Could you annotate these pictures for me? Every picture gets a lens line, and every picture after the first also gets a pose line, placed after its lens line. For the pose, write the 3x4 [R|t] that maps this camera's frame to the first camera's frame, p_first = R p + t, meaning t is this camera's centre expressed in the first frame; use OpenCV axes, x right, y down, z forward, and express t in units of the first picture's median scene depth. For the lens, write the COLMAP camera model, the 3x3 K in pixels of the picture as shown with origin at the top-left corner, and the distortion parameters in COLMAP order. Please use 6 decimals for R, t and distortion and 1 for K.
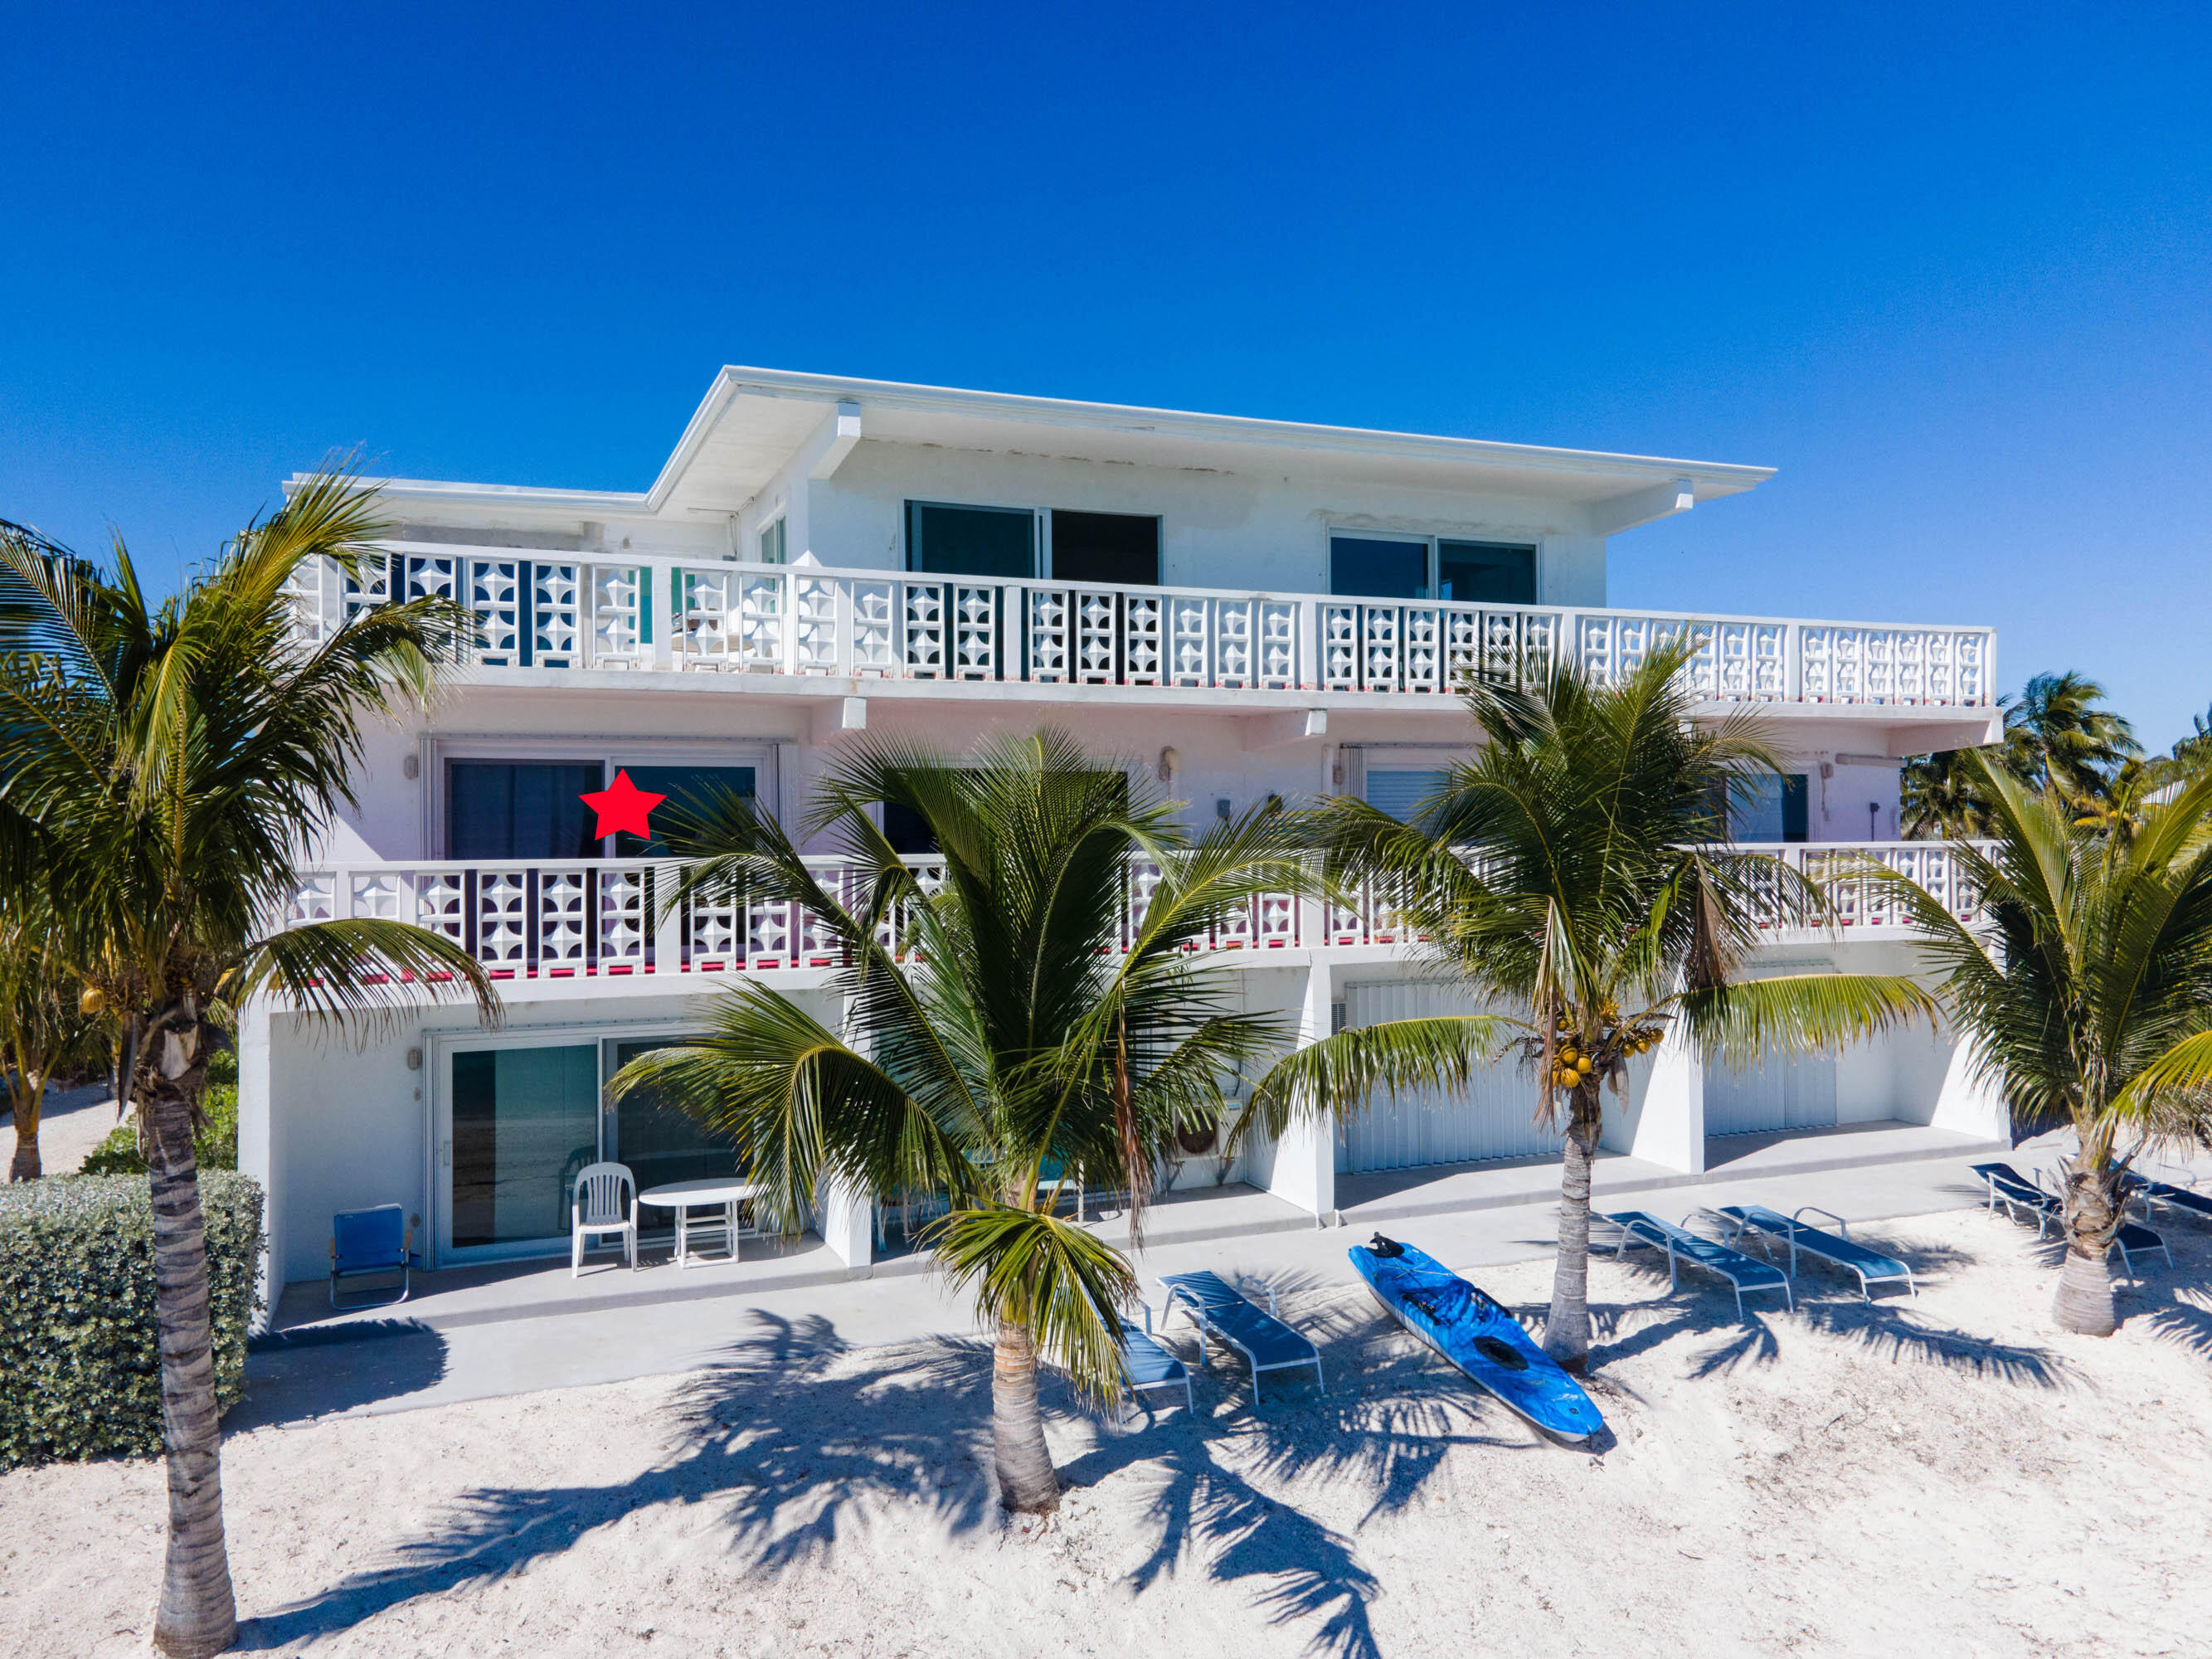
lens RADIAL K [[1639.7, 0, 1095.5], [0, 1639.7, 829.8], [0, 0, 1]] dist [-0.002243, 0.000082]
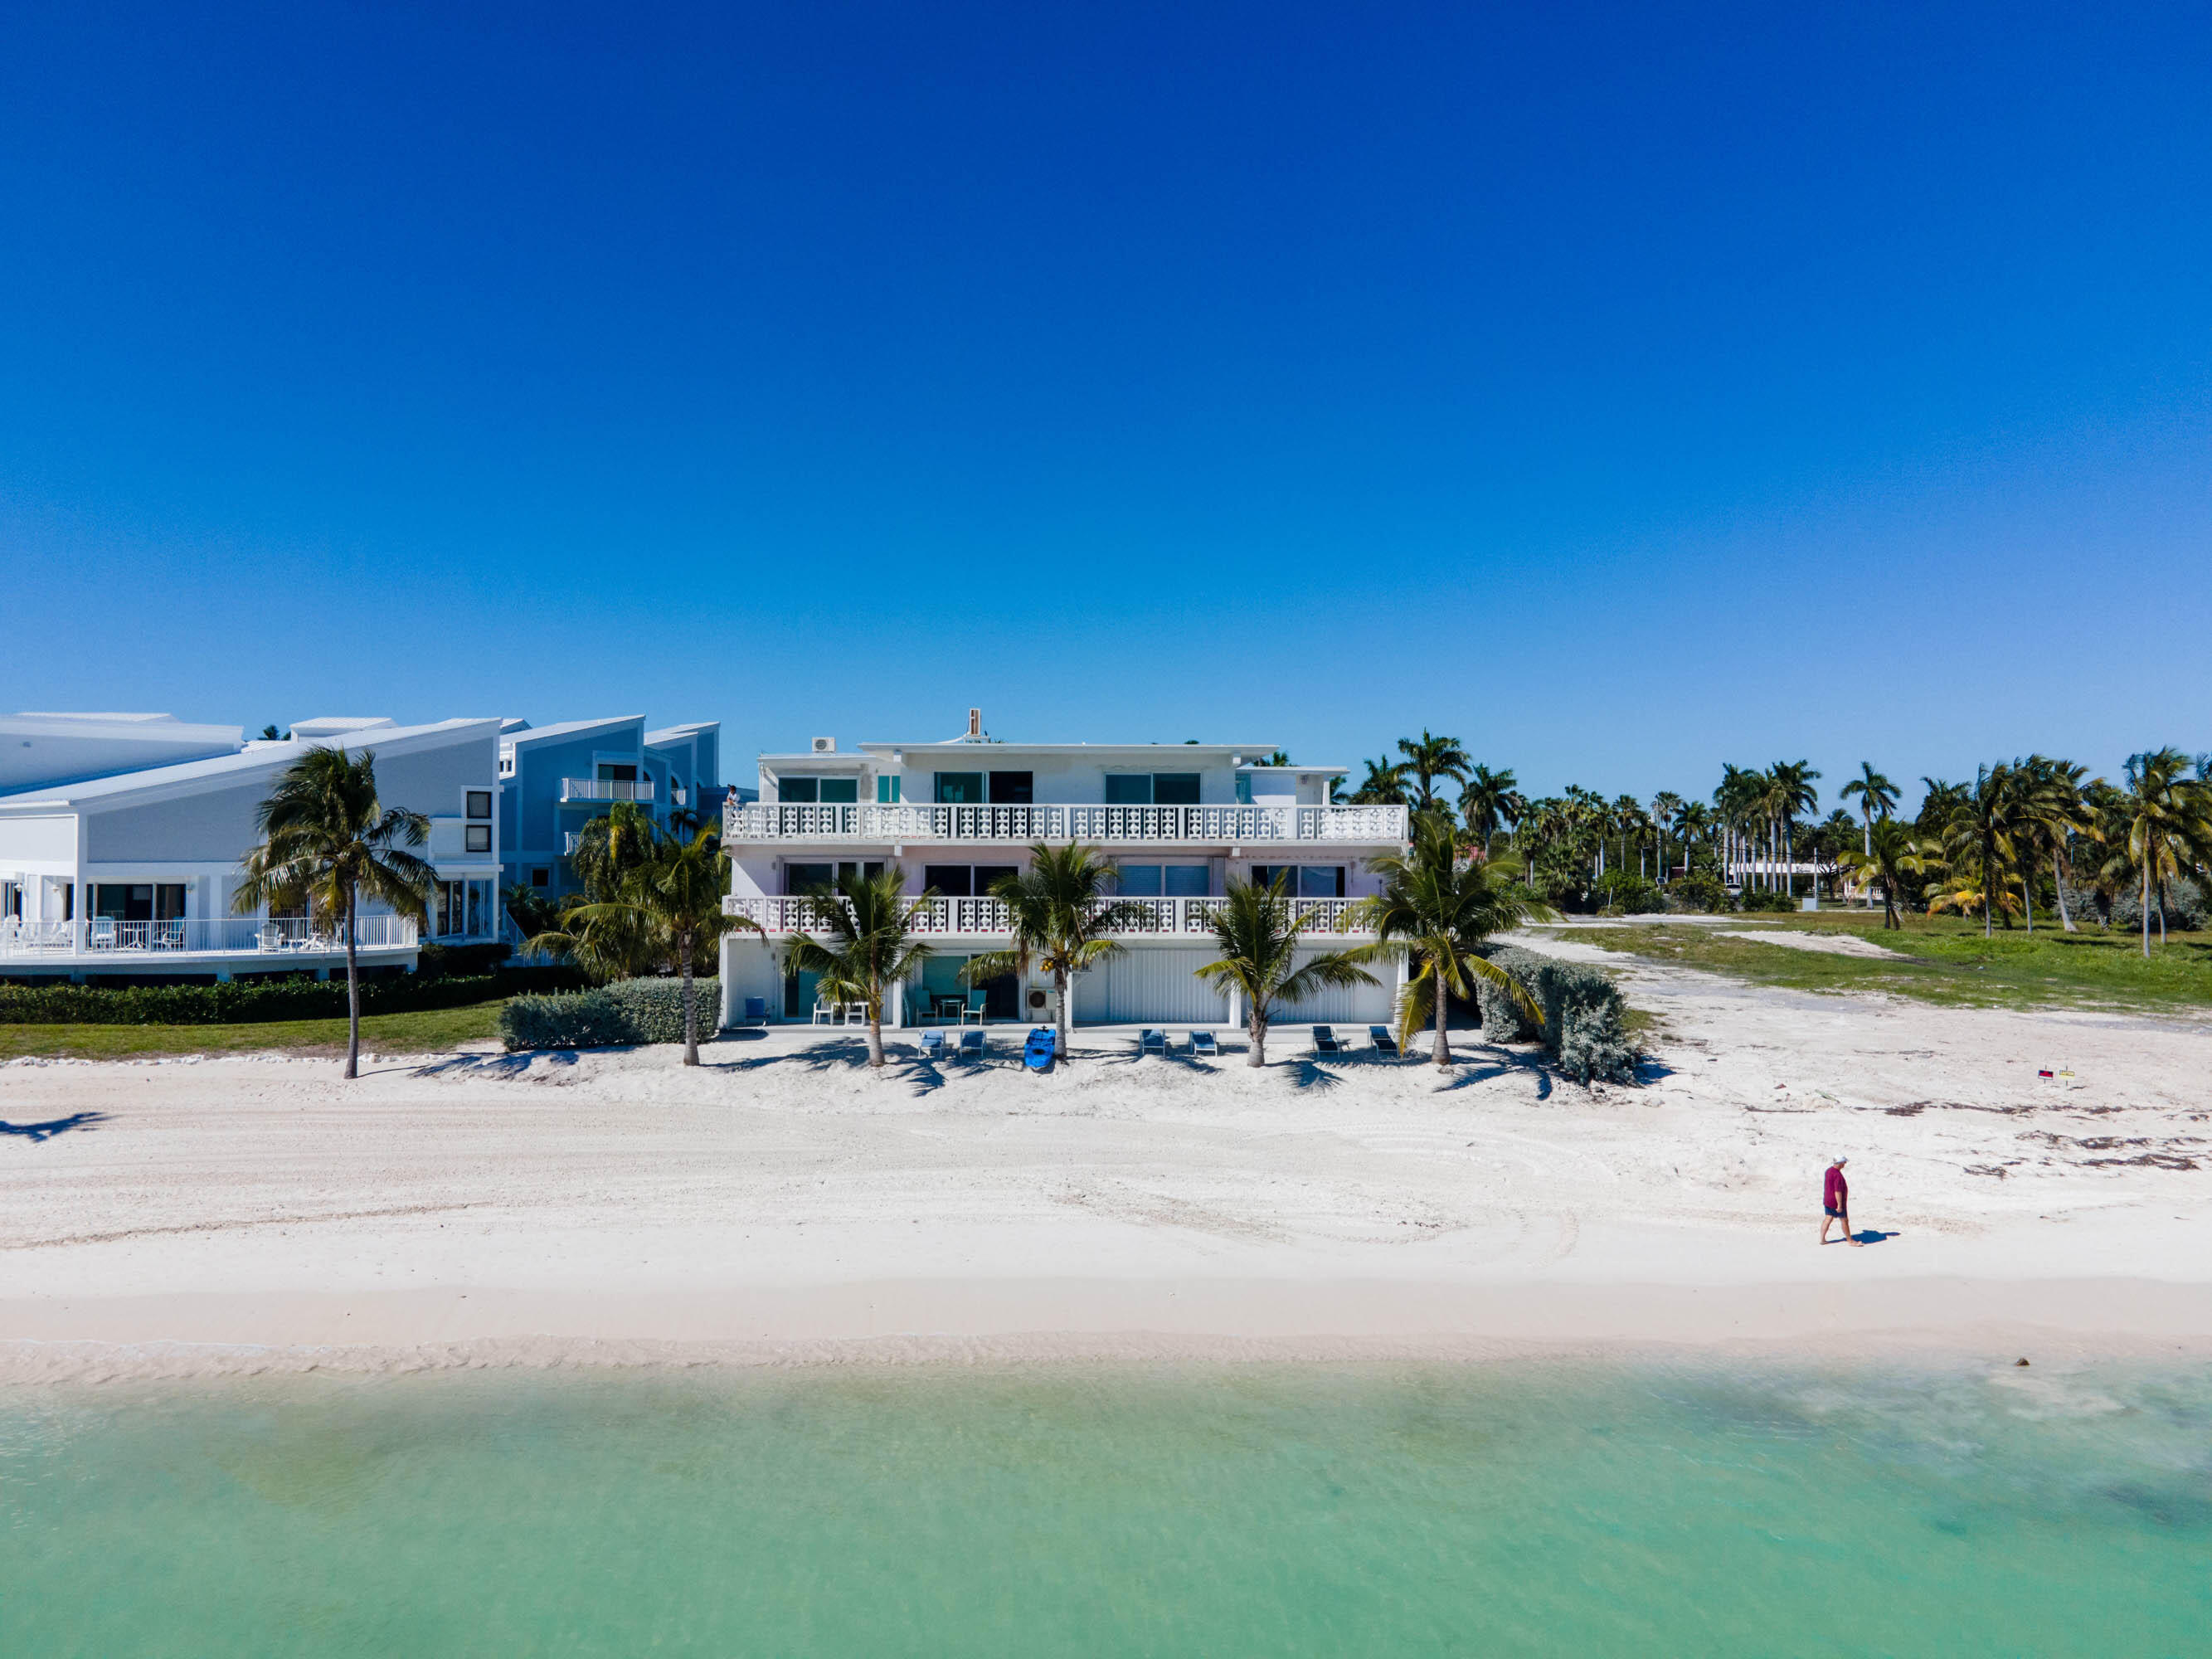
lens RADIAL K [[1588.8, 0, 1112.9], [0, 1588.8, 834.9], [0, 0, 1]] dist [0.035671, 0.020814]
pose [[0.932219, 0.007950, -0.361807, 1.305988], [-0.009537, 0.999951, -0.002600, -0.095354], [0.361769, 0.005874, 0.932249, -1.641394]]
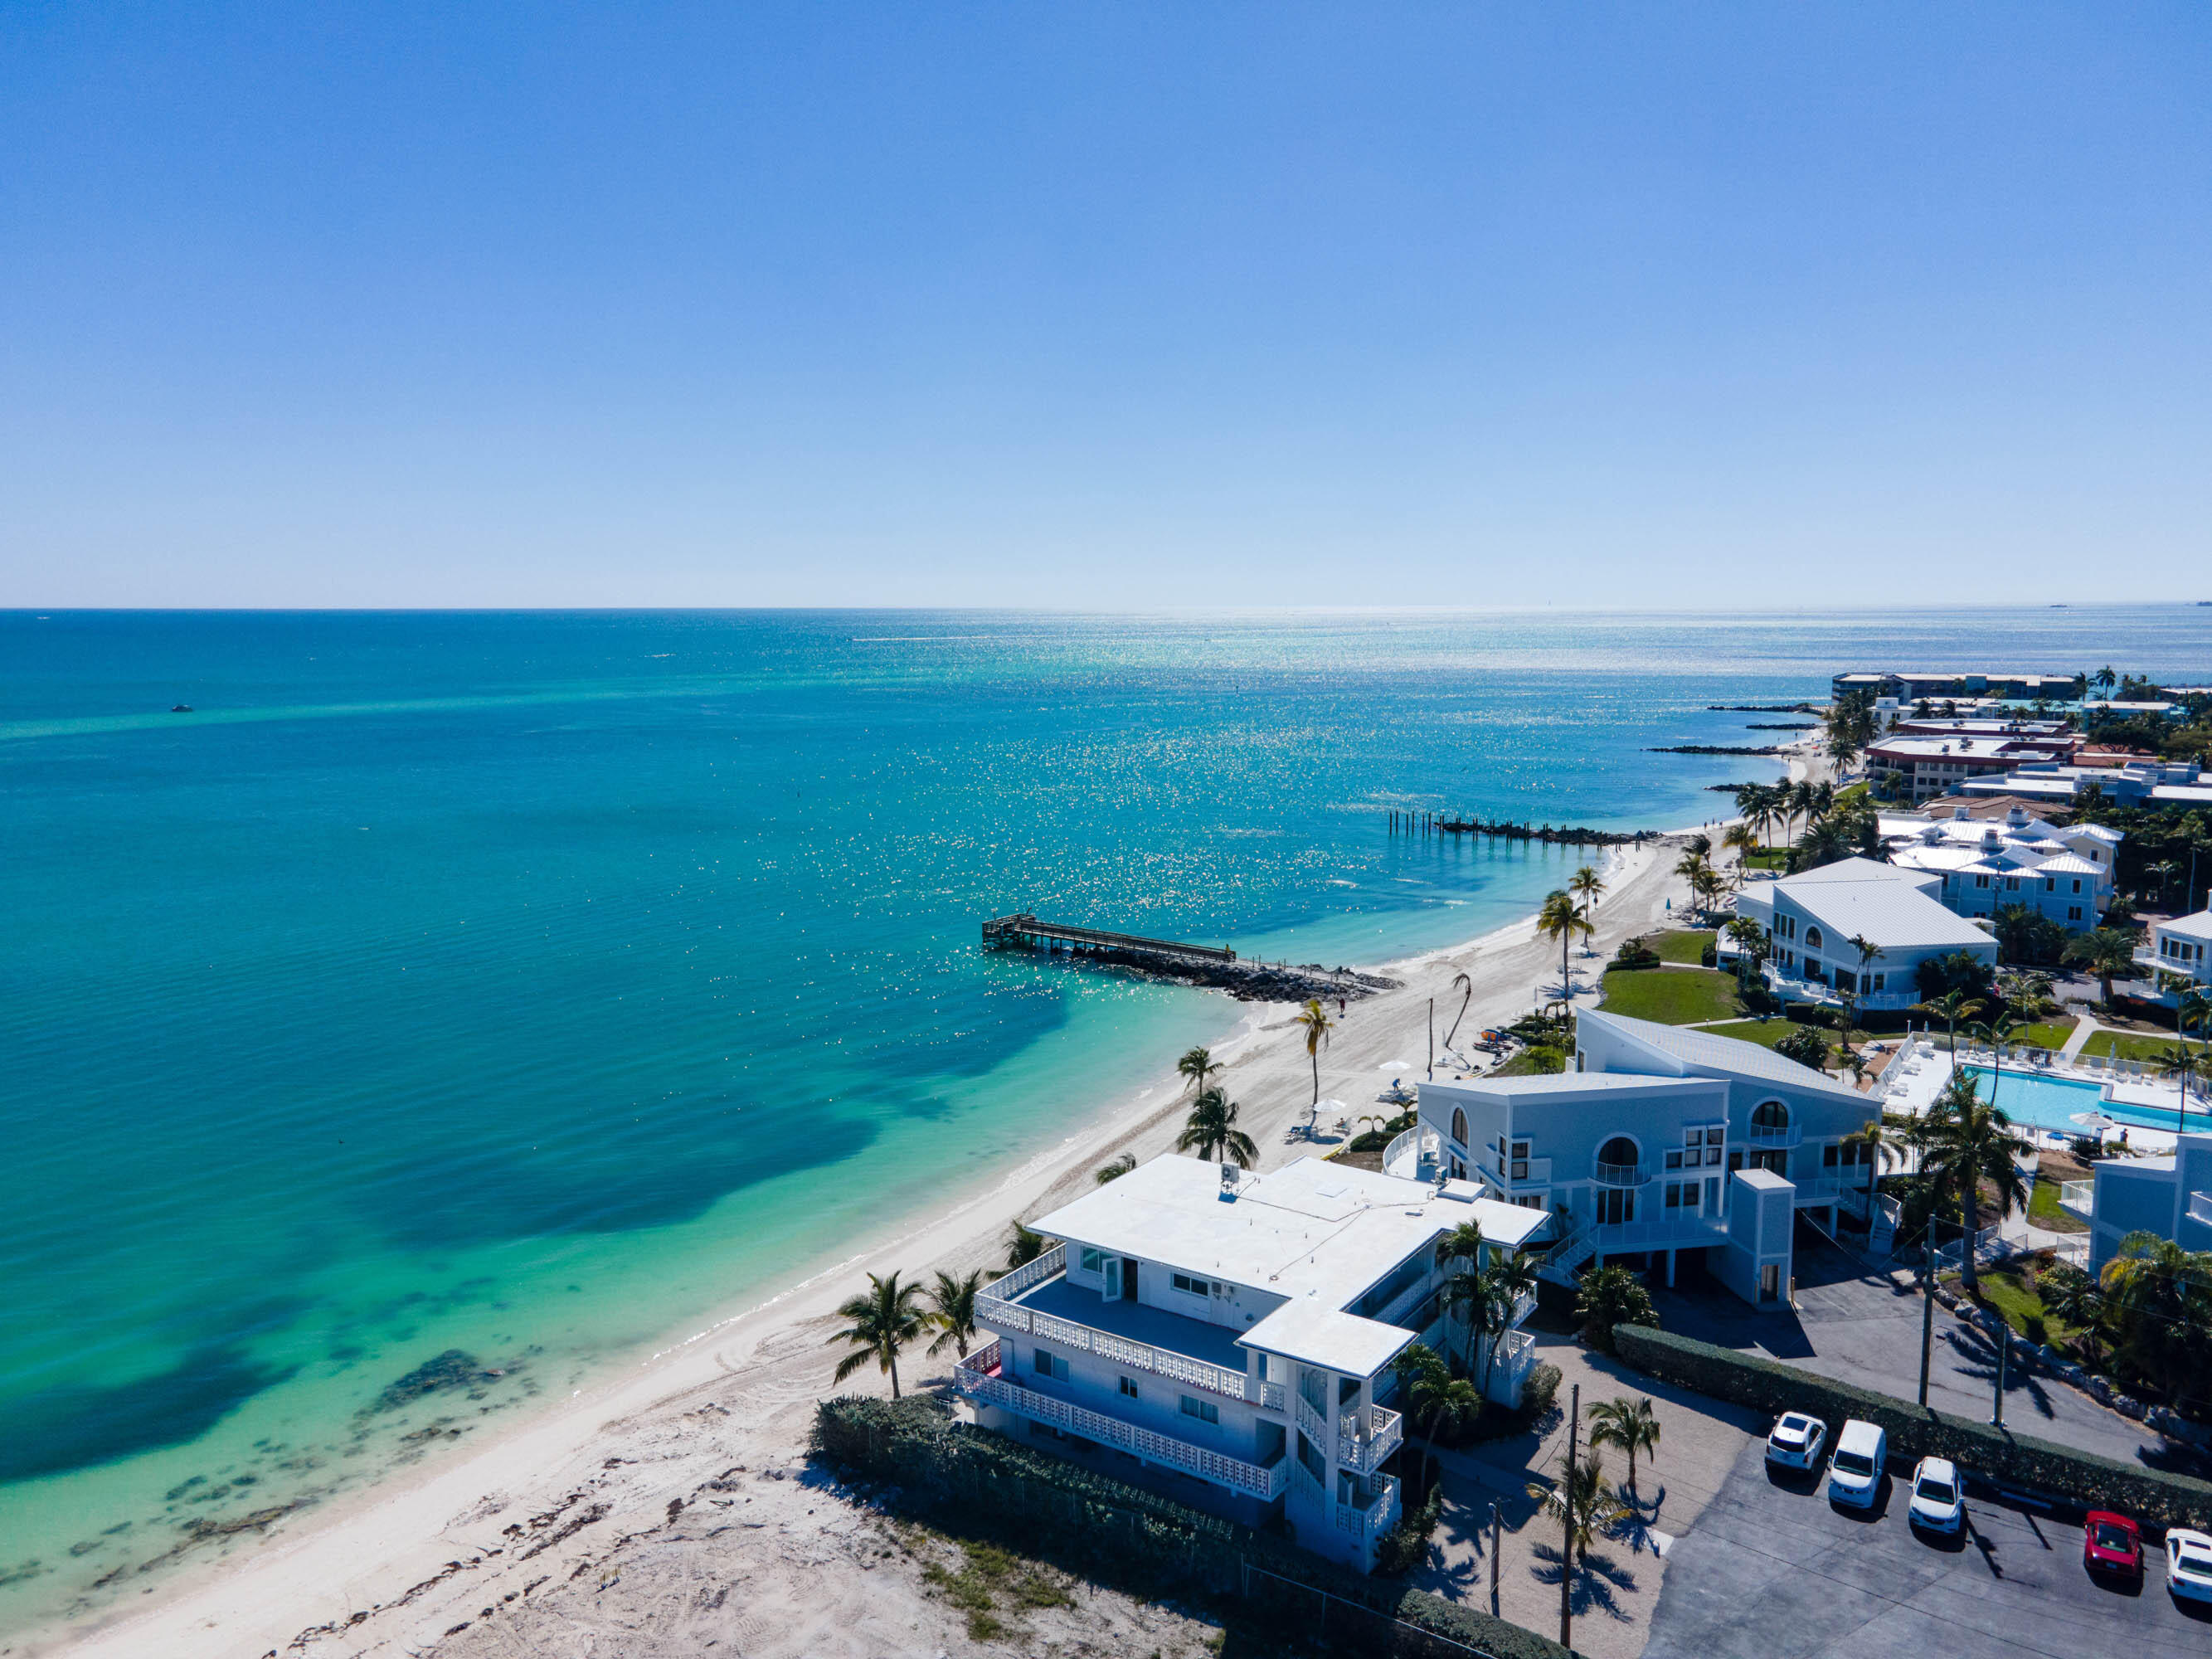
lens RADIAL K [[1588.8, 0, 1103.8], [0, 1588.8, 829.5], [0, 0, 1]] dist [0.035671, 0.020814]
pose [[-0.836373, 0.095240, -0.539824, 2.742138], [0.020463, 0.989529, 0.142876, -2.082439], [0.547779, 0.108451, -0.829564, 5.140650]]
